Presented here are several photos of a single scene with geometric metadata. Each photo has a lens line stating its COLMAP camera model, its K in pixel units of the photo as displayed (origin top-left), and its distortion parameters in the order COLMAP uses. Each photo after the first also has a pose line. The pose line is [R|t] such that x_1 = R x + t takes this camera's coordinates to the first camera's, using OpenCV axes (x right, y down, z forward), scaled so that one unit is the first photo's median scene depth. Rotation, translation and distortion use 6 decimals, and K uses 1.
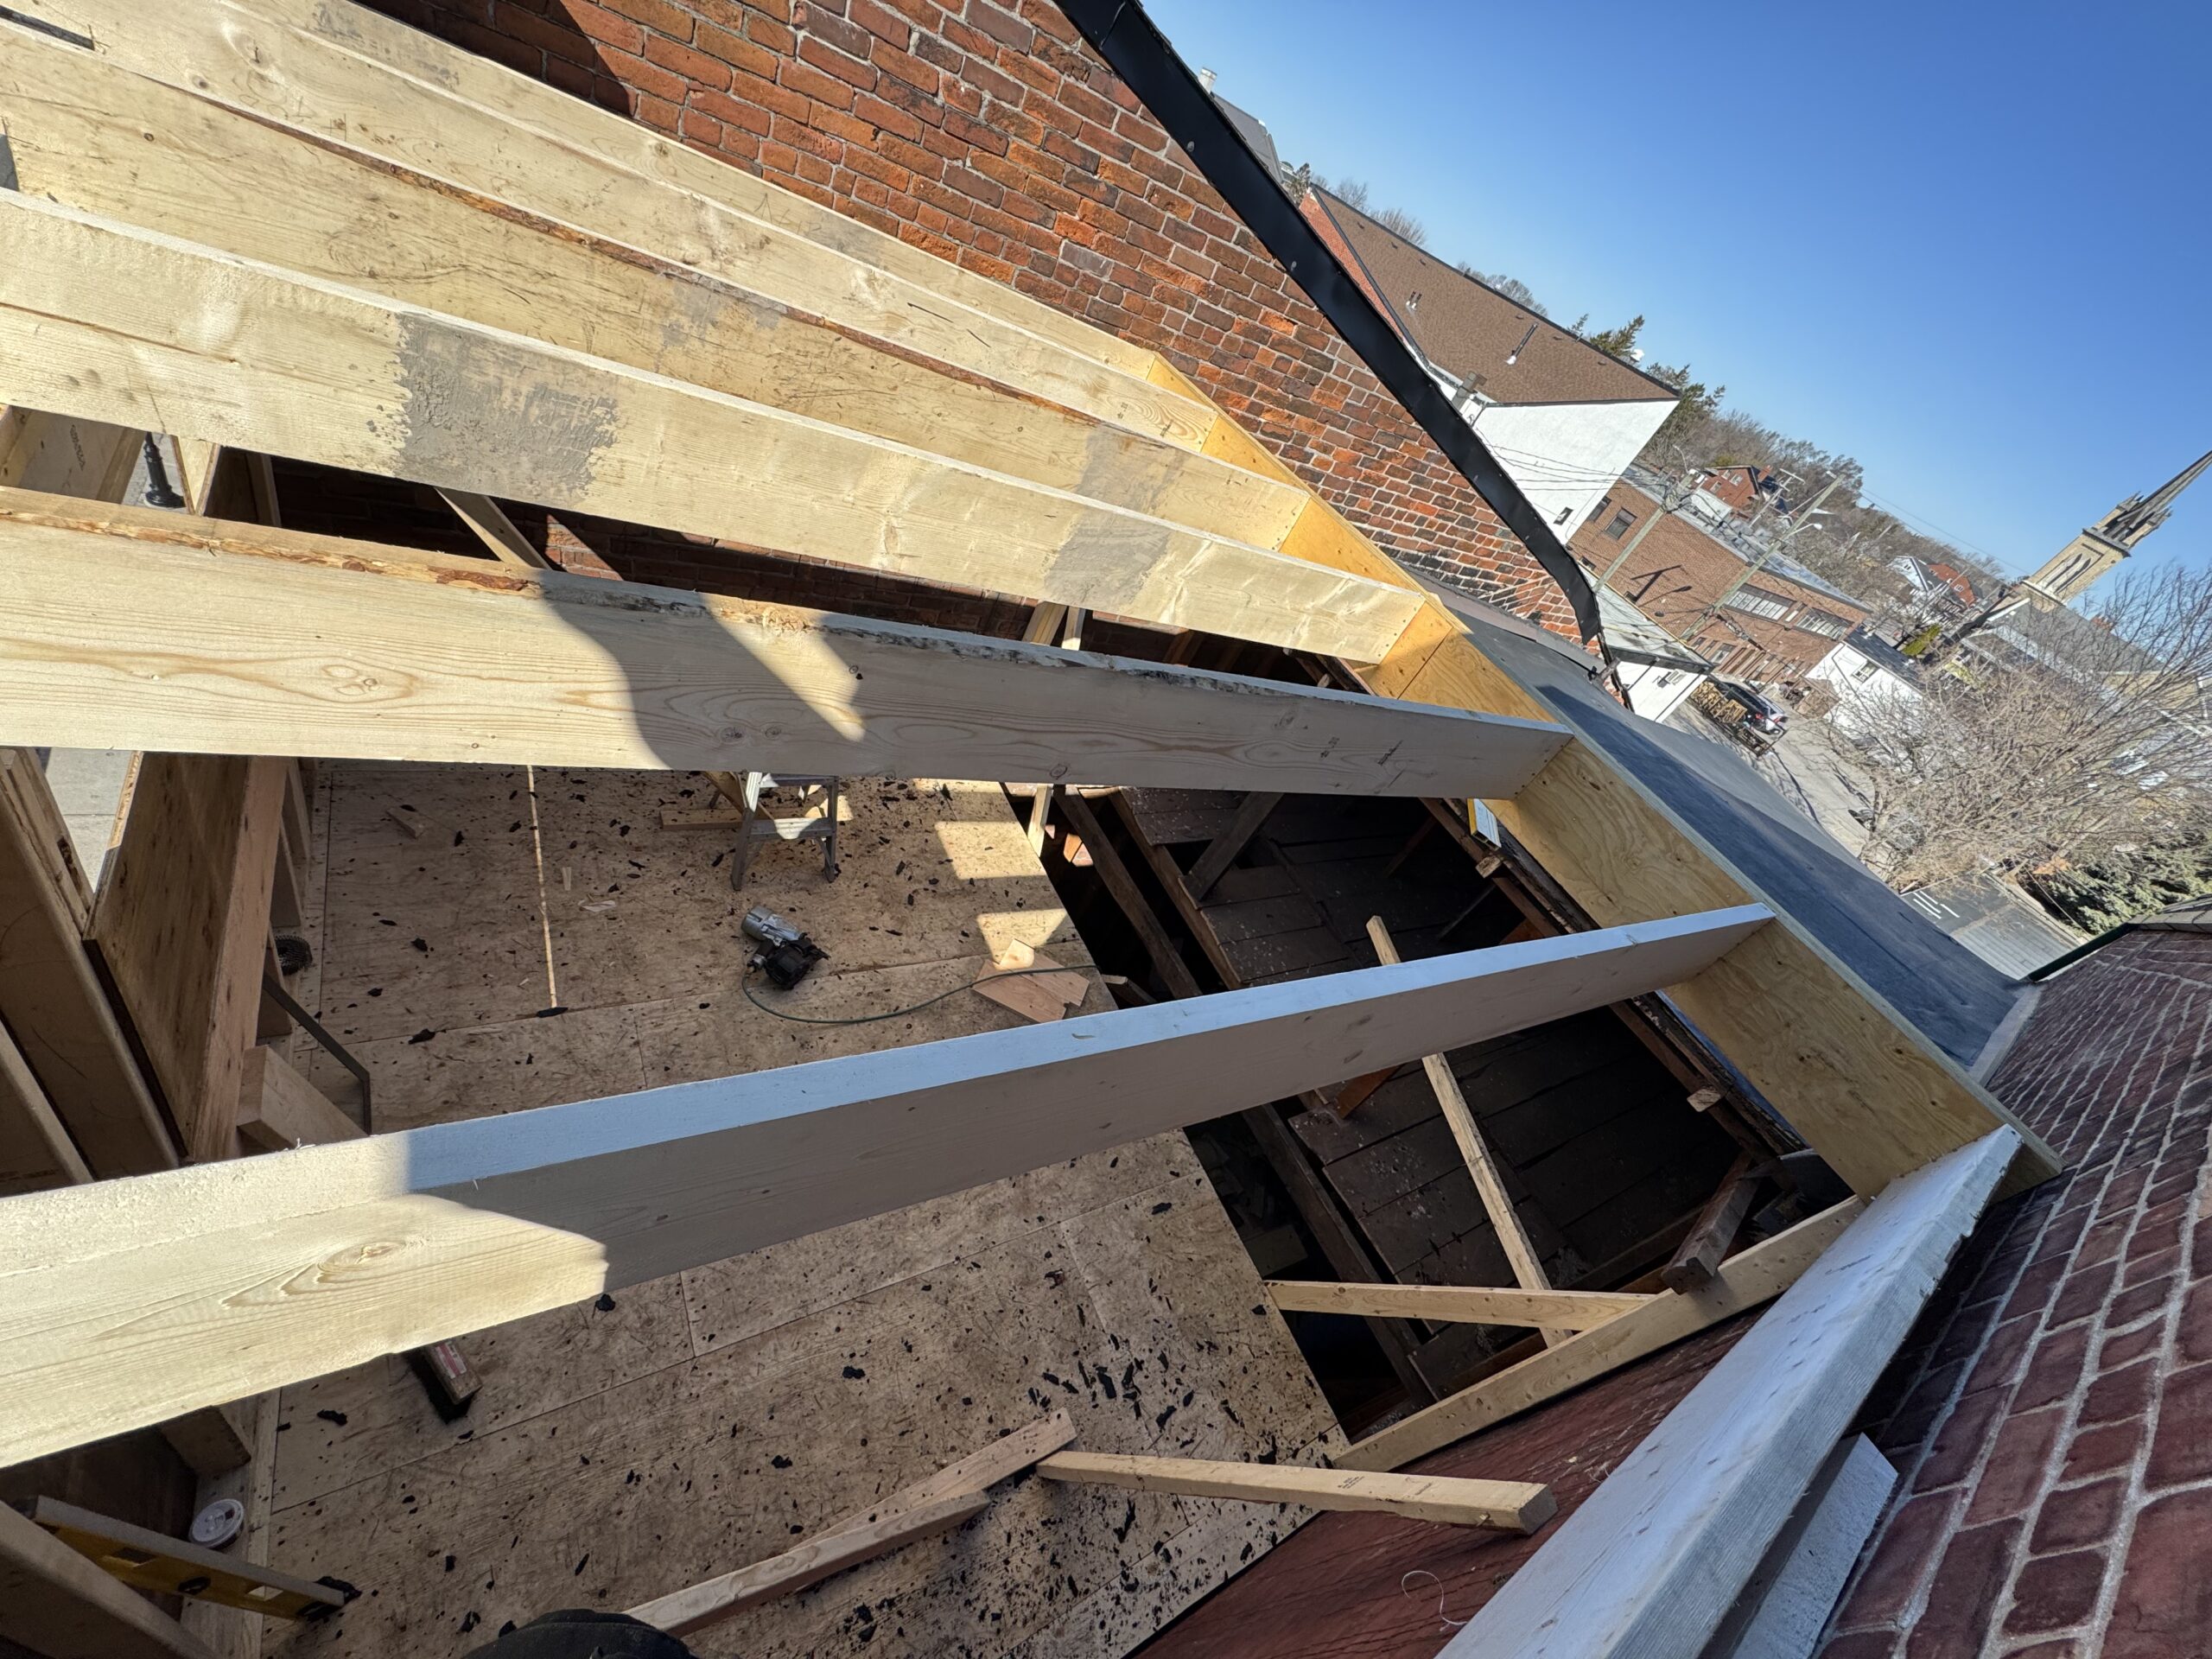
lens RADIAL K [[874.9, 0, 1106.8], [0, 874.9, 826.8], [0, 0, 1]] dist [-0.003560, 0.000362]
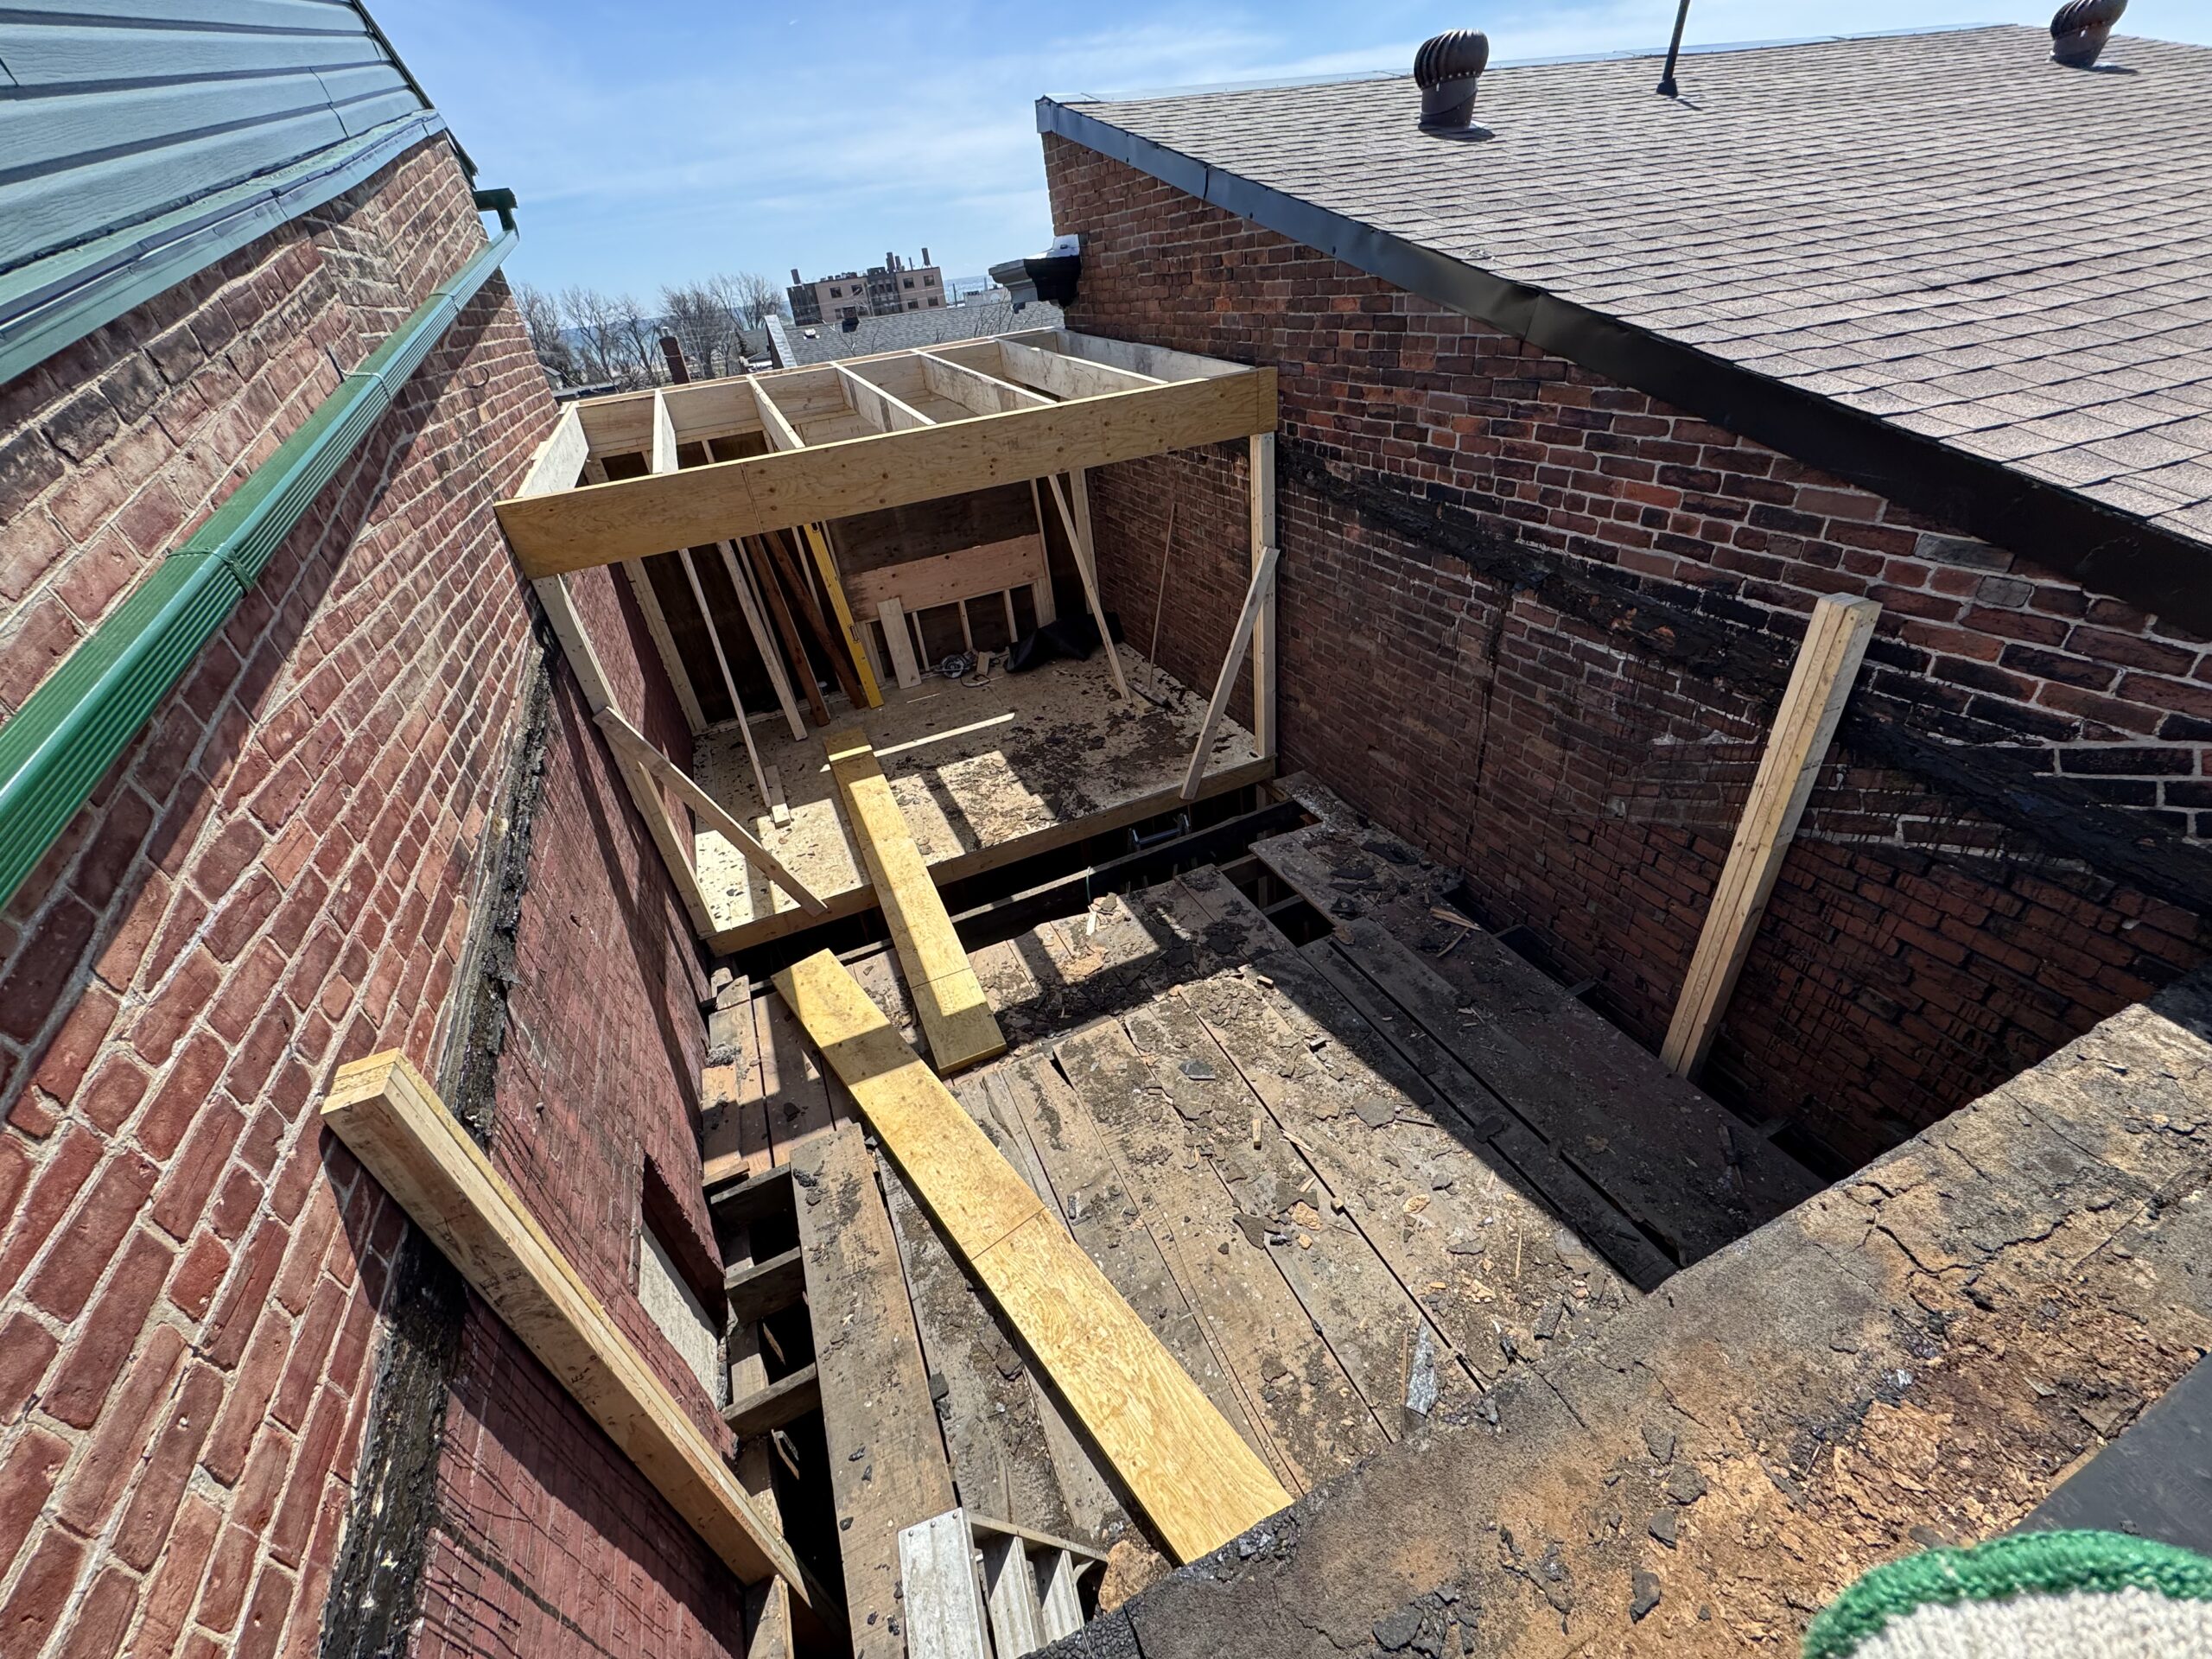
lens RADIAL K [[874.9, 0, 1103.5], [0, 874.9, 833.9], [0, 0, 1]] dist [-0.003560, 0.000362]
pose [[-0.119816, 0.172334, -0.977724, 1.814912], [-0.591657, 0.778436, 0.209713, -0.183047], [0.797237, 0.603604, 0.008694, 1.535595]]
